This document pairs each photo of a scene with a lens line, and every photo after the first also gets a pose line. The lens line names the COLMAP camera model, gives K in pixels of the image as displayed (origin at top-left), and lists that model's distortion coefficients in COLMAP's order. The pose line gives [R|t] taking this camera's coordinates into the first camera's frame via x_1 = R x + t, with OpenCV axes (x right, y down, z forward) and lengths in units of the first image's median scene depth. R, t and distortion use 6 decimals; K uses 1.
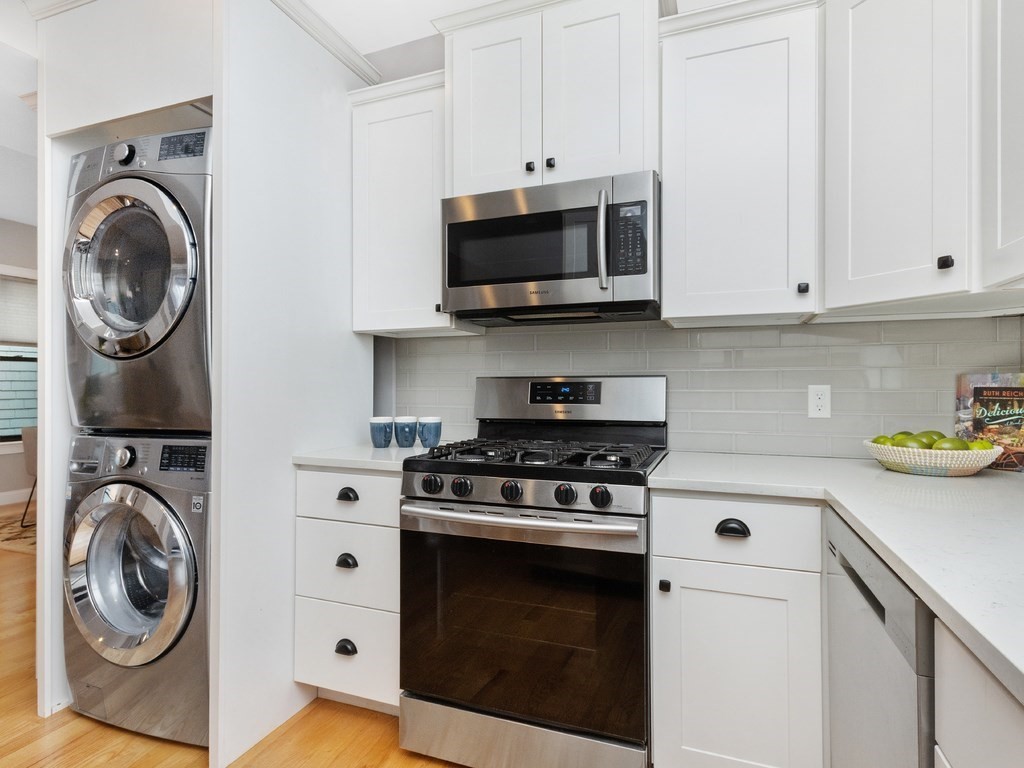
lens RADIAL K [[539.0, 0, 509.9], [0, 539.0, 382.7], [0, 0, 1]] dist [-0.000800, 0.001299]
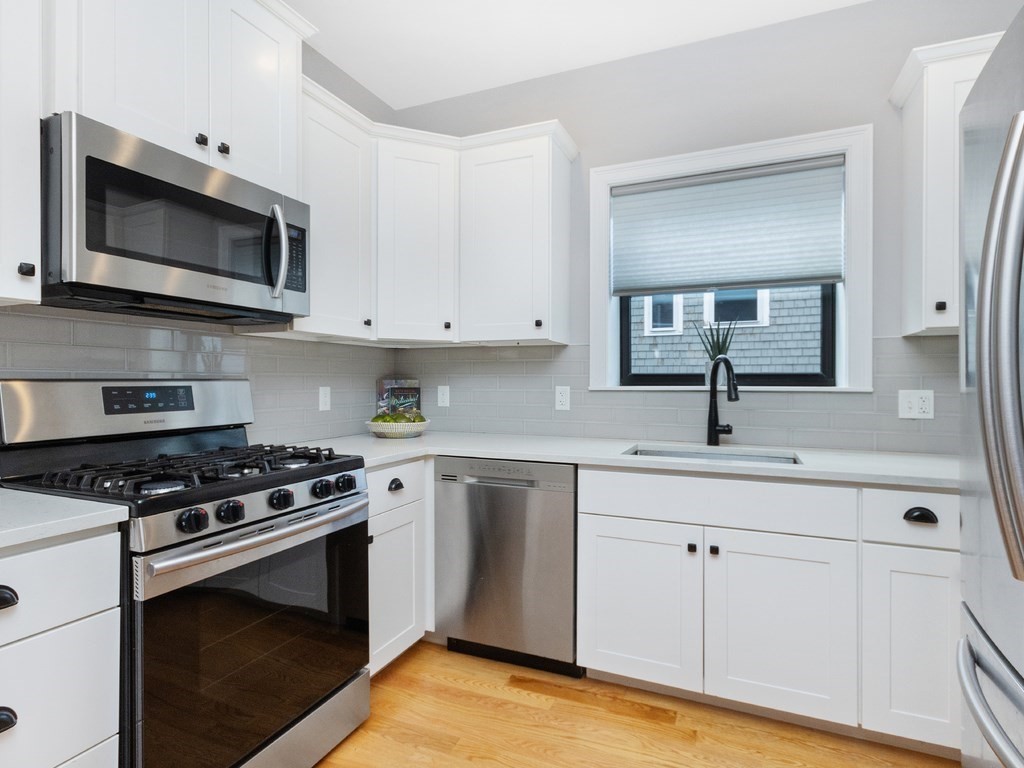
lens RADIAL K [[539.0, 0, 514.6], [0, 539.0, 382.8], [0, 0, 1]] dist [-0.000800, 0.001299]
pose [[0.059868, -0.002987, 0.998202, -0.859245], [-0.005984, 0.999976, 0.003351, -0.015212], [-0.998188, -0.006174, 0.059849, 0.473283]]
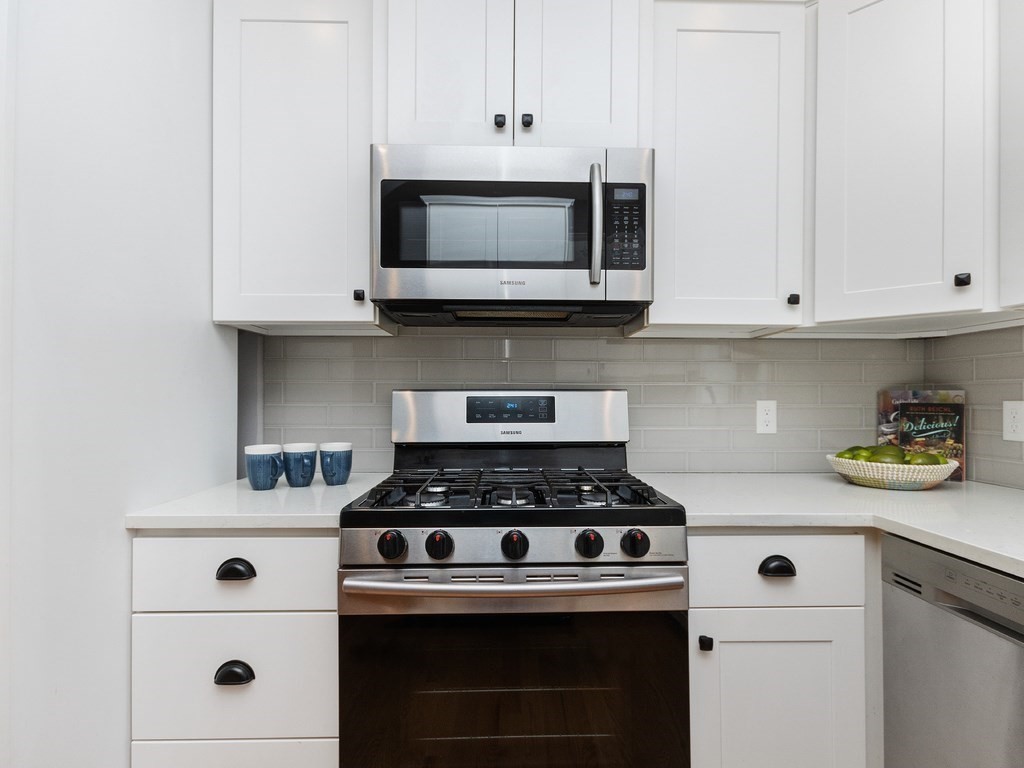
lens RADIAL K [[539.0, 0, 512.6], [0, 539.0, 394.0], [0, 0, 1]] dist [-0.000800, 0.001299]
pose [[0.925696, 0.004096, 0.378246, -0.254849], [-0.004087, 0.999991, -0.000828, -0.005161], [-0.378246, -0.000779, 0.925705, 0.288110]]
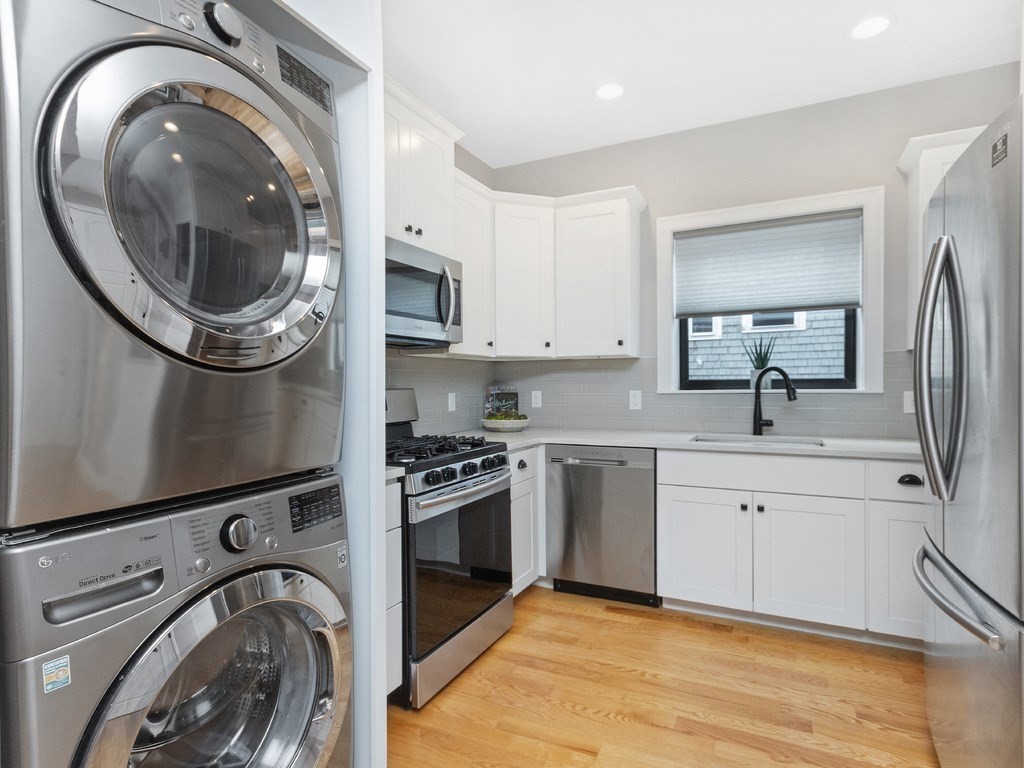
lens RADIAL K [[539.0, 0, 517.7], [0, 539.0, 394.6], [0, 0, 1]] dist [-0.000800, 0.001299]
pose [[0.111009, -0.021111, 0.993595, -1.312847], [0.004506, 0.999775, 0.020739, -0.029426], [-0.993809, 0.002175, 0.111079, 0.640038]]
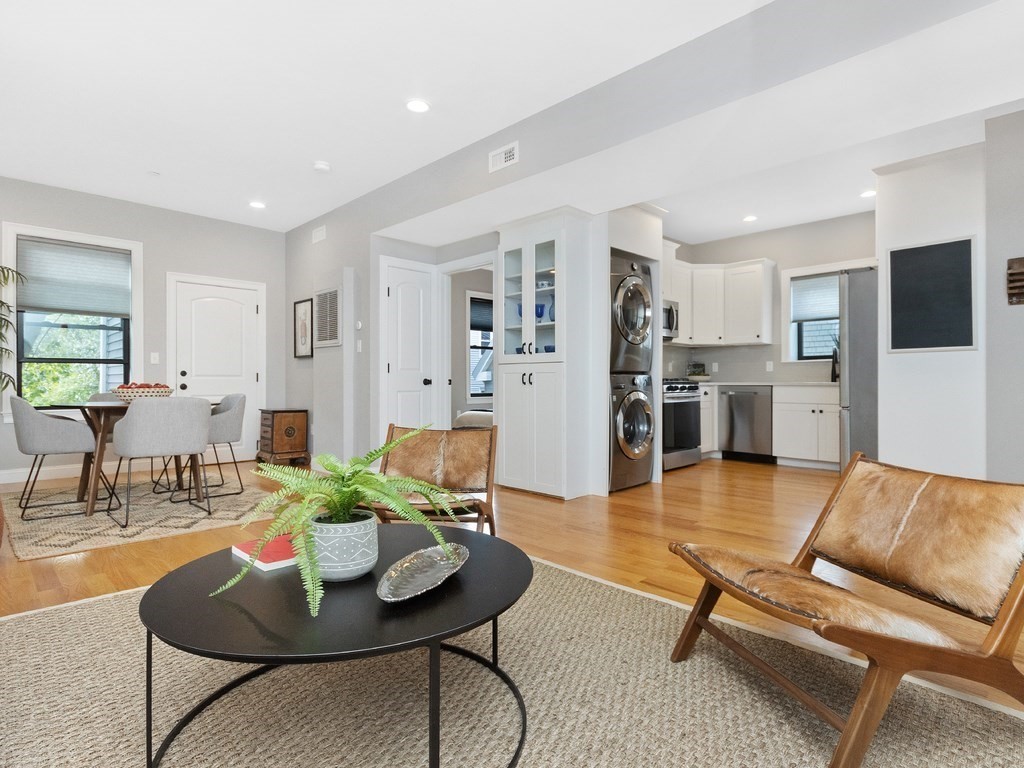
lens RADIAL K [[539.0, 0, 526.8], [0, 539.0, 377.6], [0, 0, 1]] dist [-0.000800, 0.001299]
pose [[0.421200, 0.003670, 0.906960, -3.451169], [-0.003375, 0.999991, -0.002479, 0.129730], [-0.906961, -0.002017, 0.421209, 0.379745]]
